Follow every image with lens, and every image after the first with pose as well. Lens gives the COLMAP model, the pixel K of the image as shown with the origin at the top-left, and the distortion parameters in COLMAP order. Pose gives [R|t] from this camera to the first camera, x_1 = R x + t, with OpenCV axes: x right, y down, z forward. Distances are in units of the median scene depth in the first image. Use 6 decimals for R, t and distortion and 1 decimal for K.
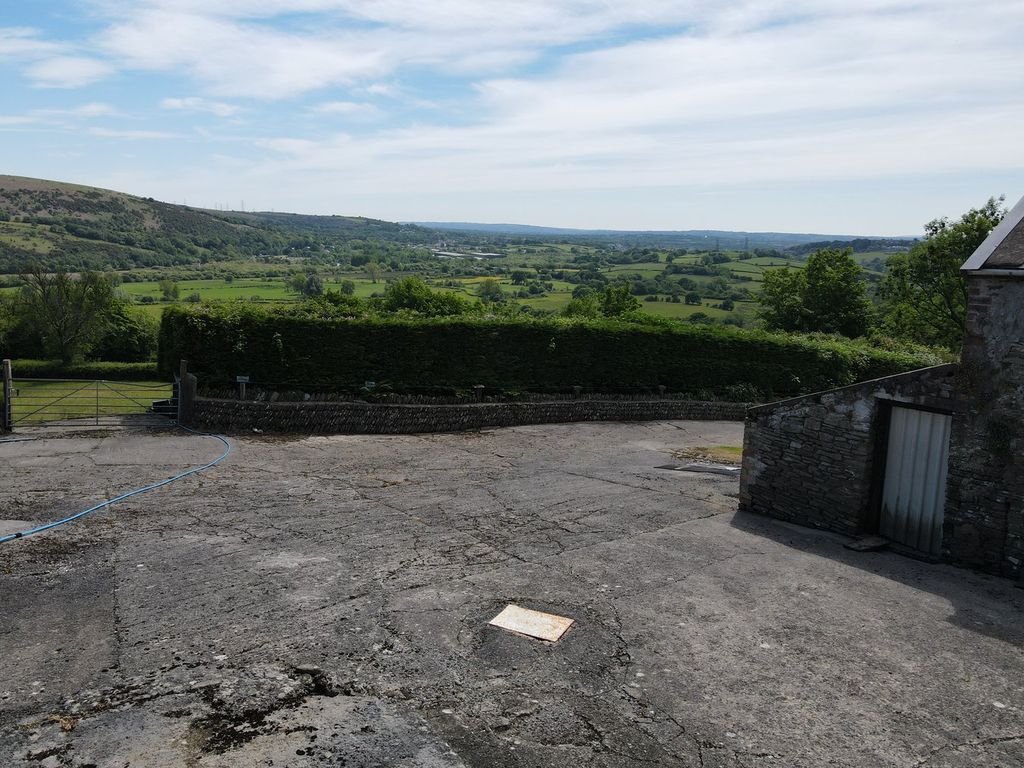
lens RADIAL K [[751.3, 0, 505.8], [0, 751.3, 382.5], [0, 0, 1]] dist [0.020755, -0.007332]
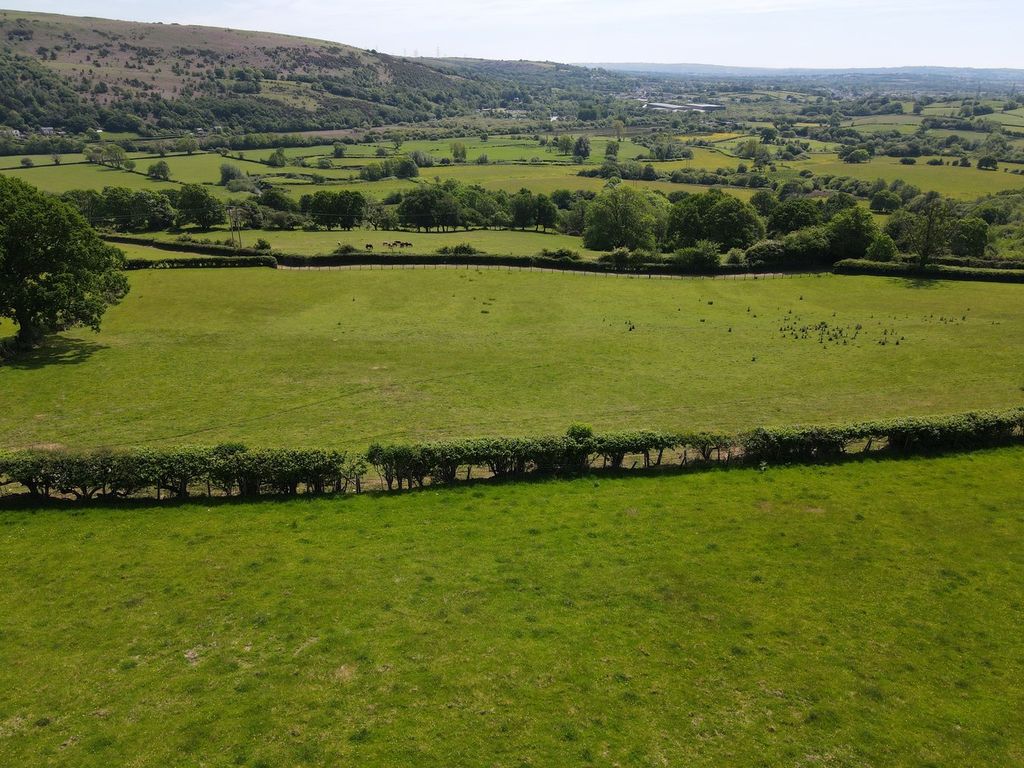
lens RADIAL K [[751.3, 0, 504.3], [0, 751.3, 381.1], [0, 0, 1]] dist [0.020755, -0.007332]
pose [[0.978110, 0.067011, -0.197003, -0.084874], [-0.028371, 0.980834, 0.192771, -0.005264], [0.206145, -0.182962, 0.961264, -0.054749]]
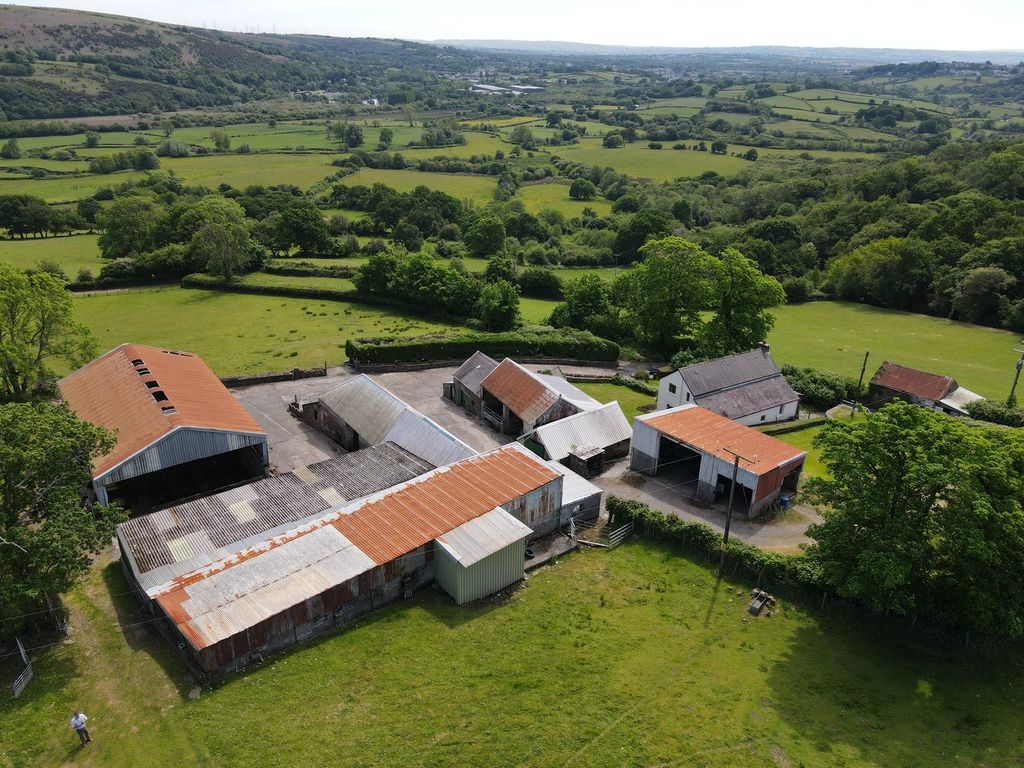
lens RADIAL K [[751.3, 0, 507.7], [0, 751.3, 383.4], [0, 0, 1]] dist [0.020755, -0.007332]
pose [[0.998536, 0.014517, -0.052107, 0.011429], [-0.002719, 0.975568, 0.219682, -0.013576], [0.054023, -0.219219, 0.974179, -0.053961]]
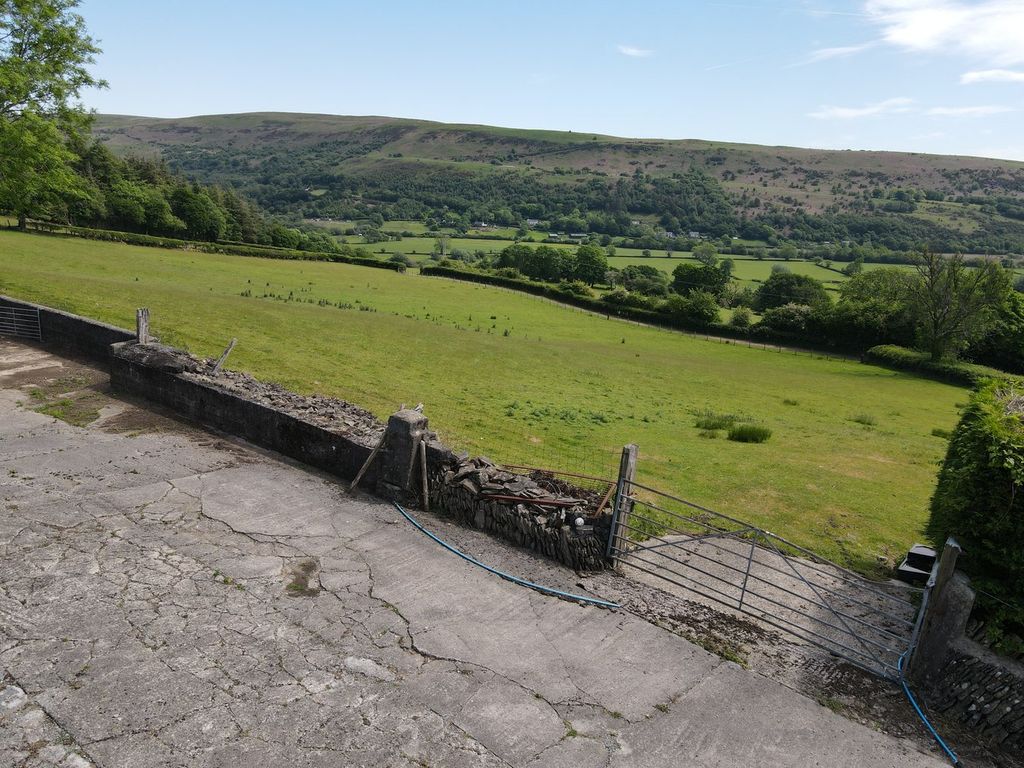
lens RADIAL K [[751.3, 0, 507.7], [0, 751.3, 382.0], [0, 0, 1]] dist [0.020755, -0.007332]
pose [[0.469933, 0.211896, -0.856892, -0.003015], [-0.190605, 0.972217, 0.135883, -0.001747], [0.861877, 0.099472, 0.497265, 0.008328]]
